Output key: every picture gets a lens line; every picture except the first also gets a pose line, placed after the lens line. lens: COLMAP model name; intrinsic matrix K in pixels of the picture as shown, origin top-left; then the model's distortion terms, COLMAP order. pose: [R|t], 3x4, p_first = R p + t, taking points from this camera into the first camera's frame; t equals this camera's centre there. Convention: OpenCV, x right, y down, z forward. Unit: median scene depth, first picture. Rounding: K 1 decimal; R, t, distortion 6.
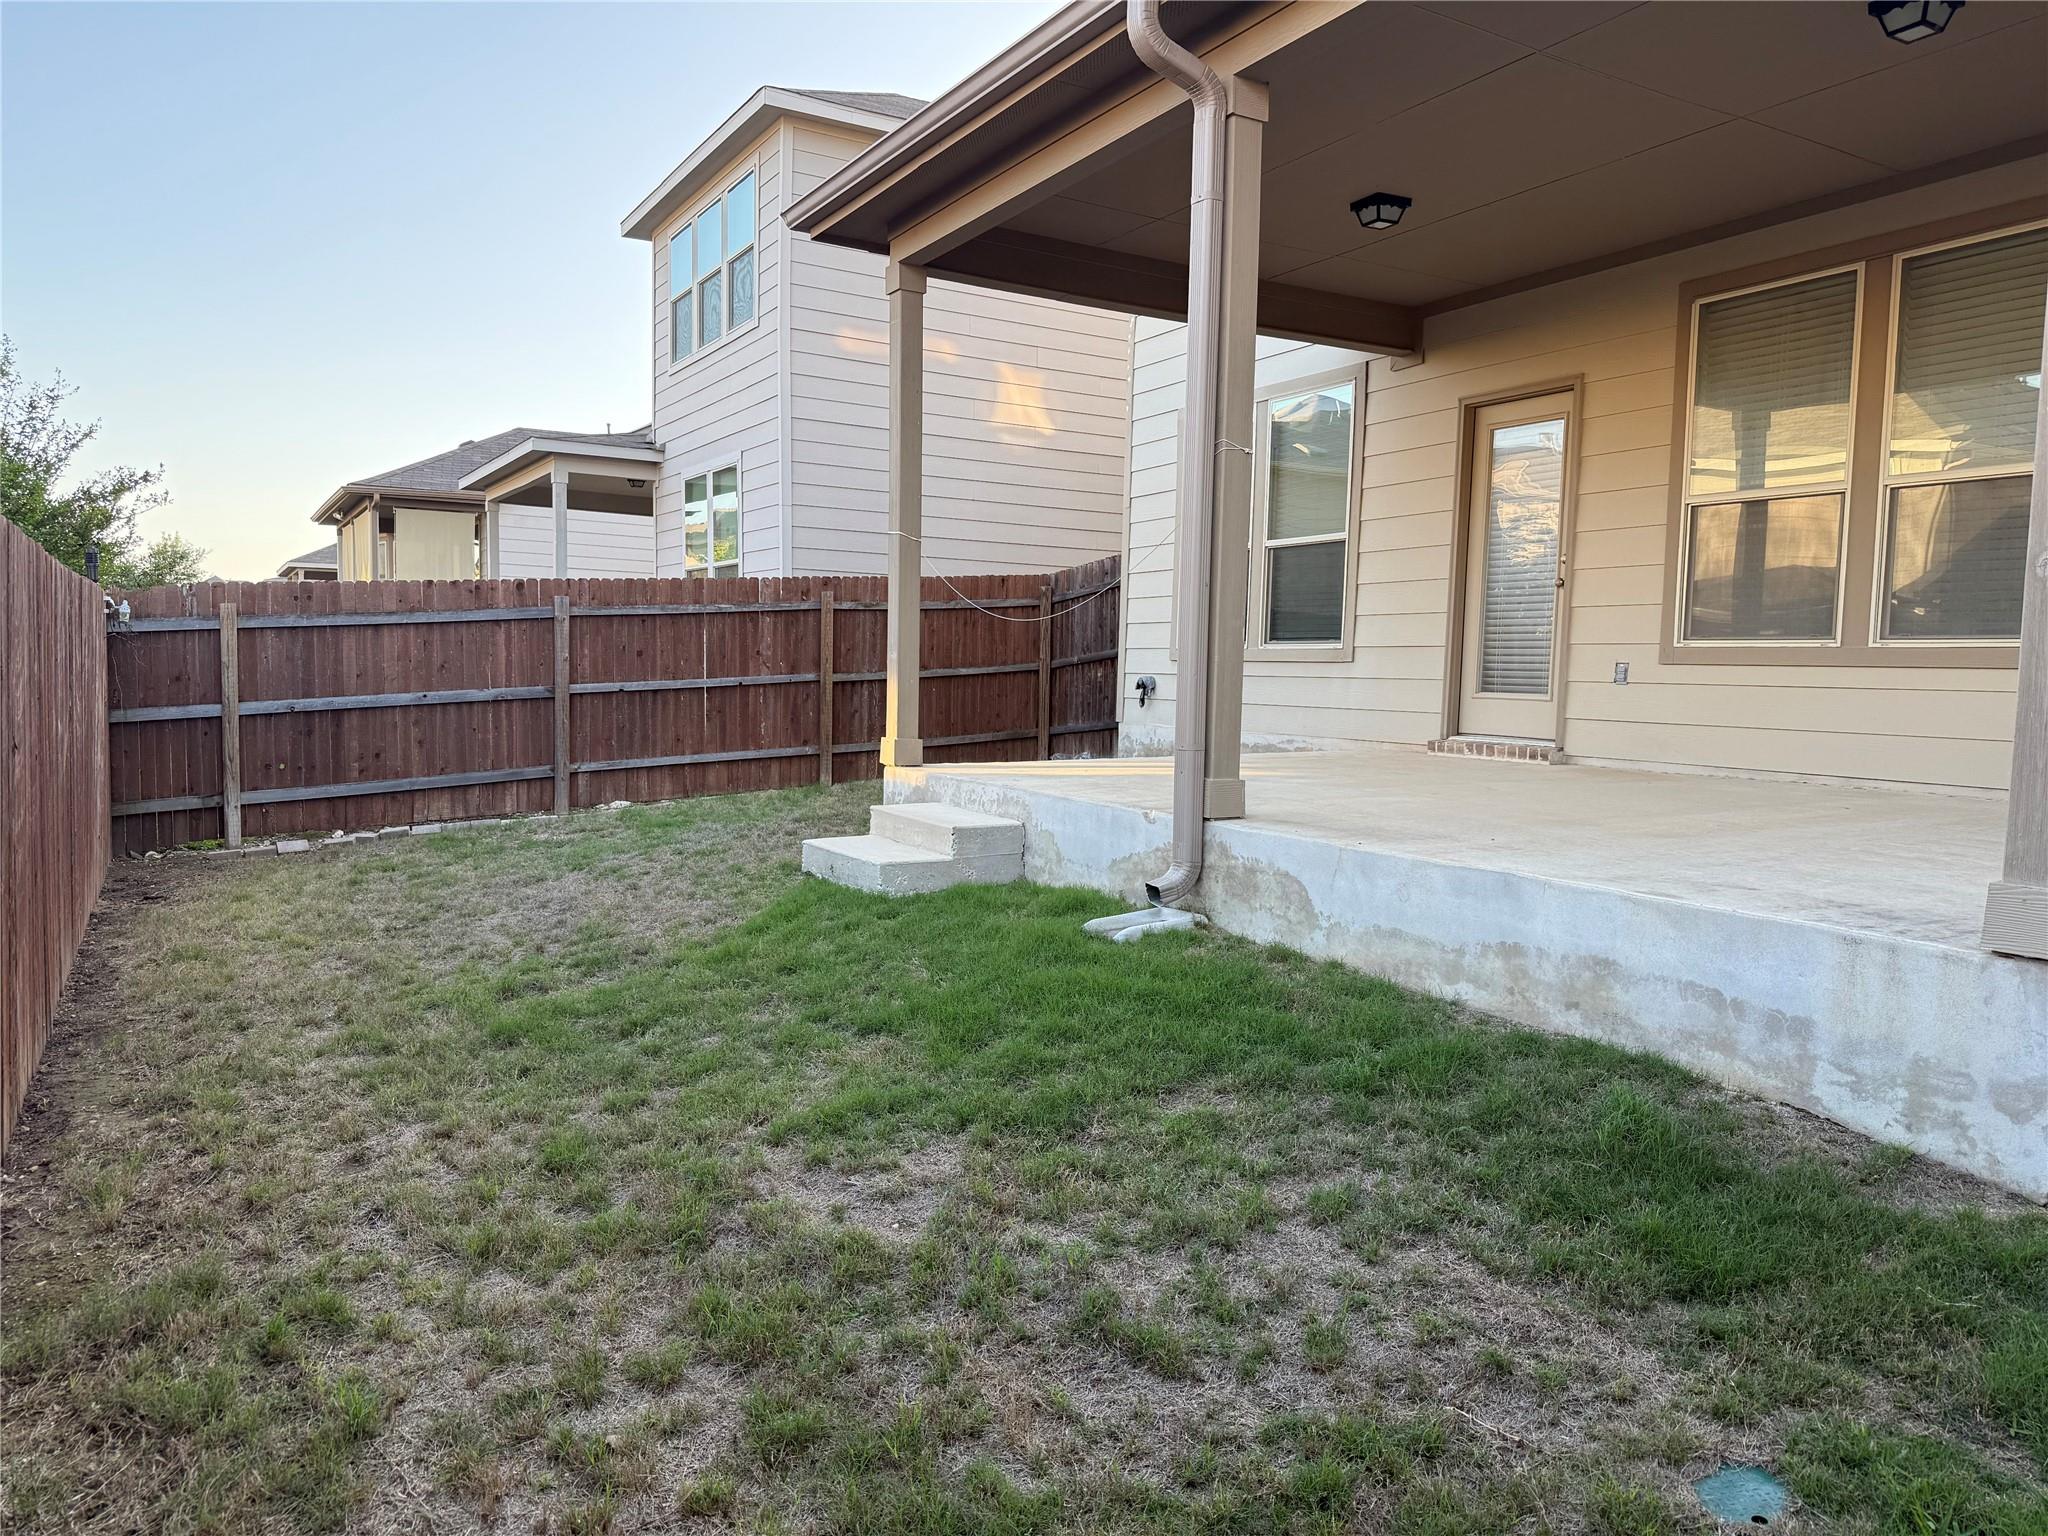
lens RADIAL K [[1426.3, 0, 1027.2], [0, 1426.3, 773.6], [0, 0, 1]] dist [0.002287, -0.000641]
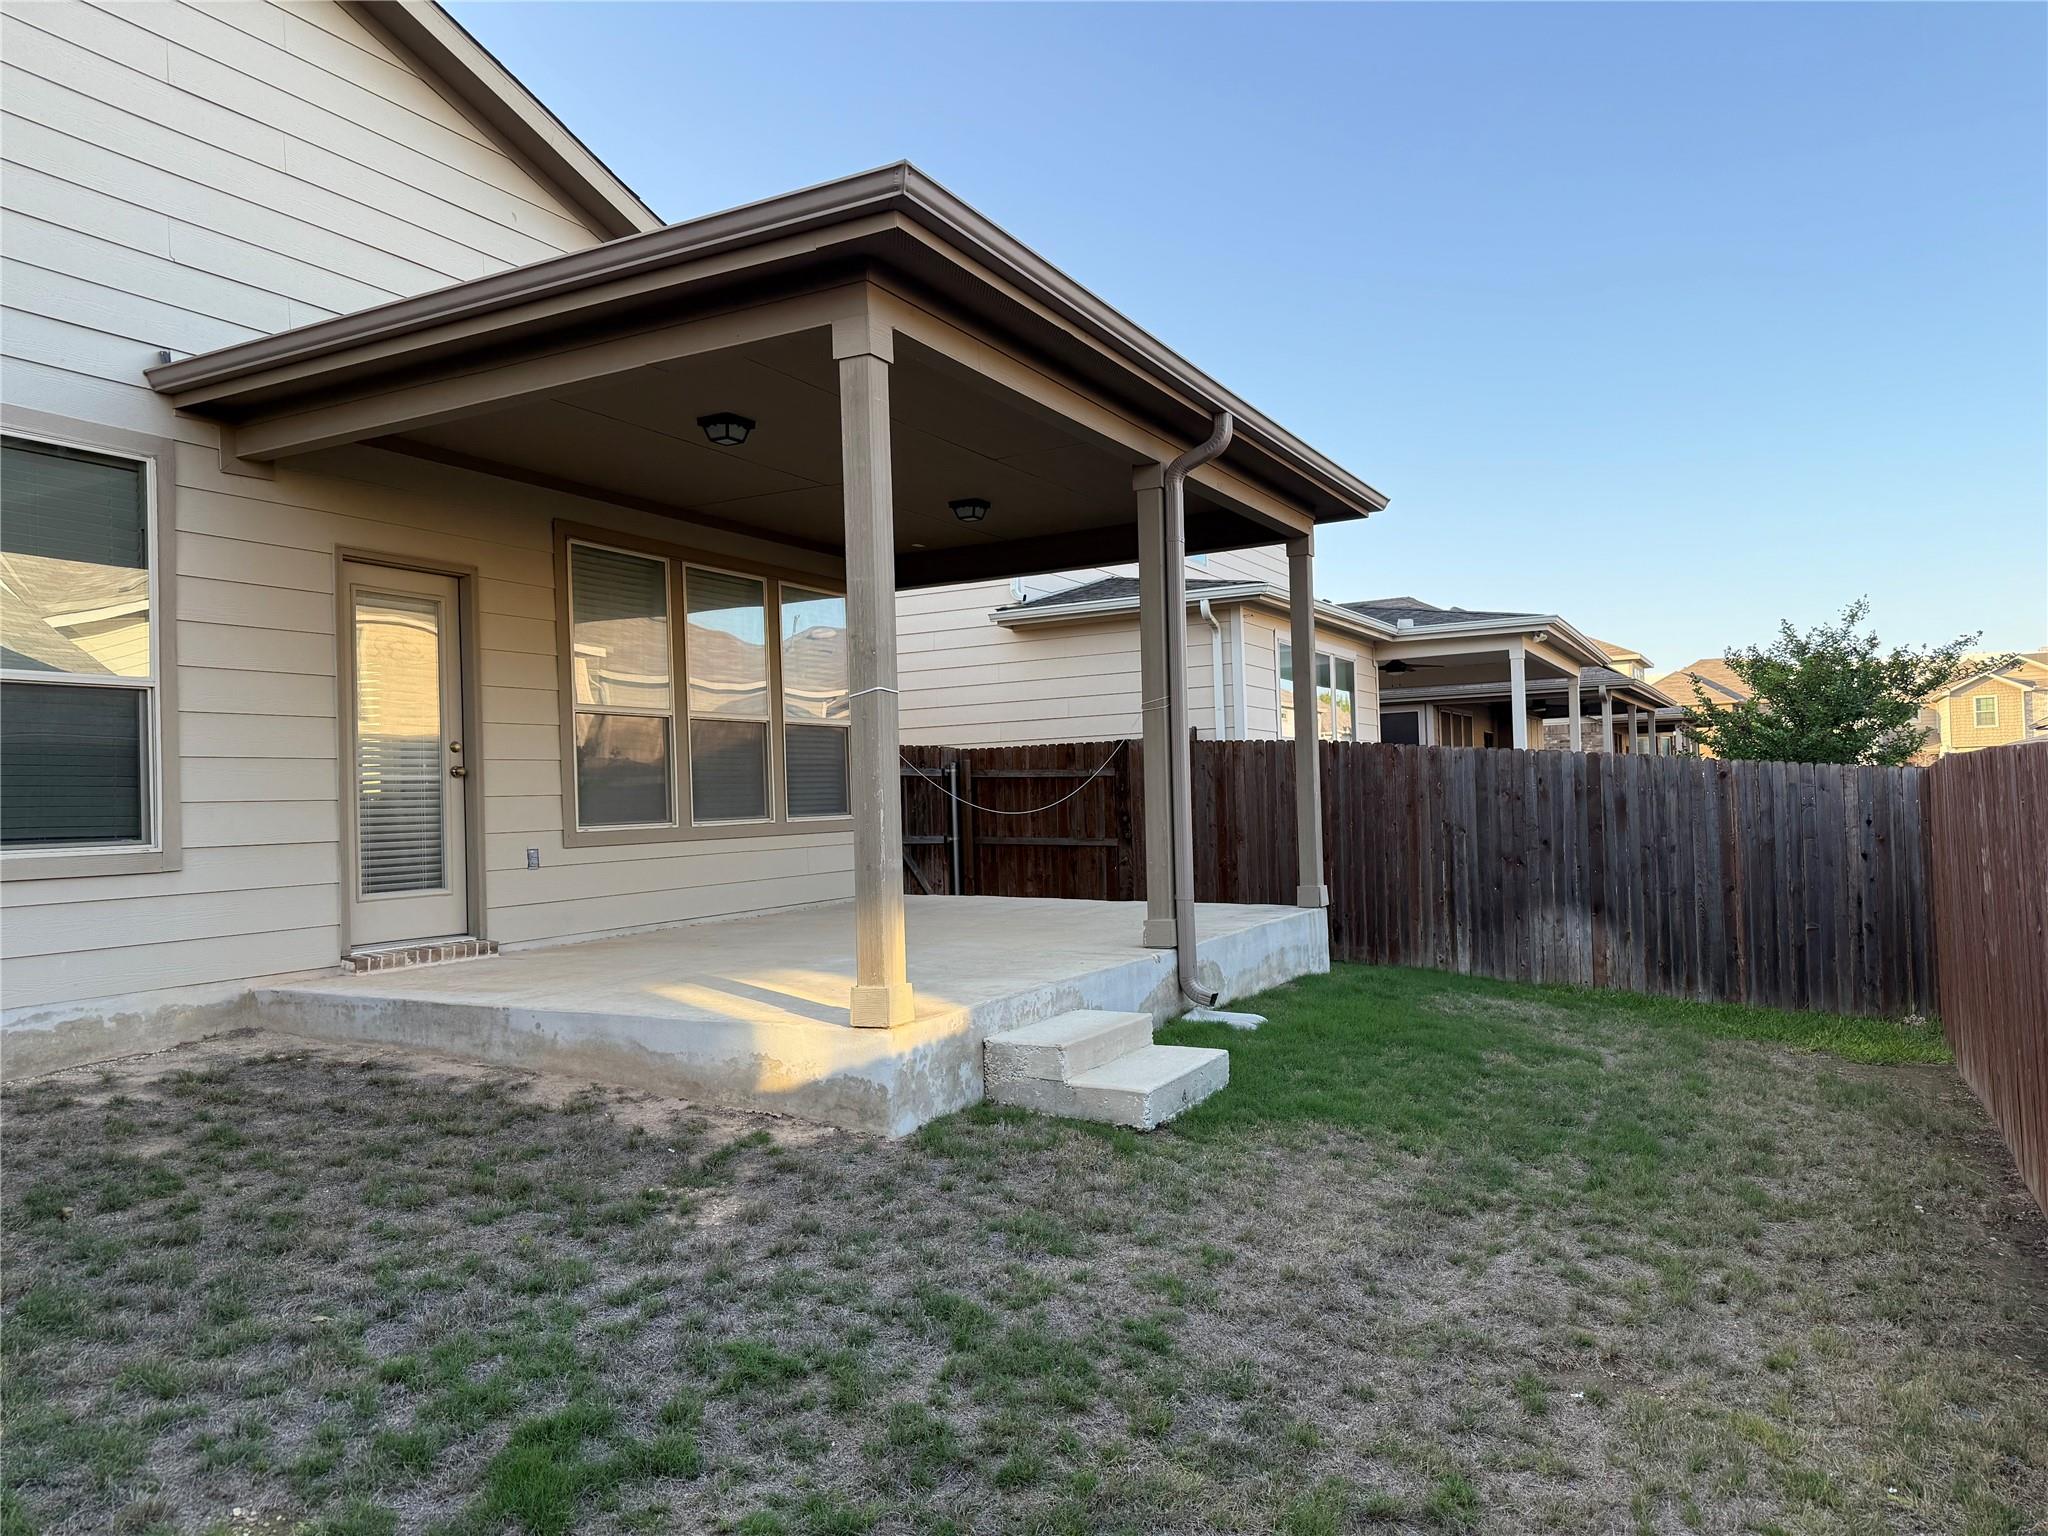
lens RADIAL K [[1426.3, 0, 1026.5], [0, 1426.3, 767.4], [0, 0, 1]] dist [0.002287, -0.000641]
pose [[-0.516005, 0.016325, 0.856430, -0.640361], [0.083635, 0.996001, 0.031405, -0.131634], [-0.852493, 0.087833, -0.515307, 1.148158]]
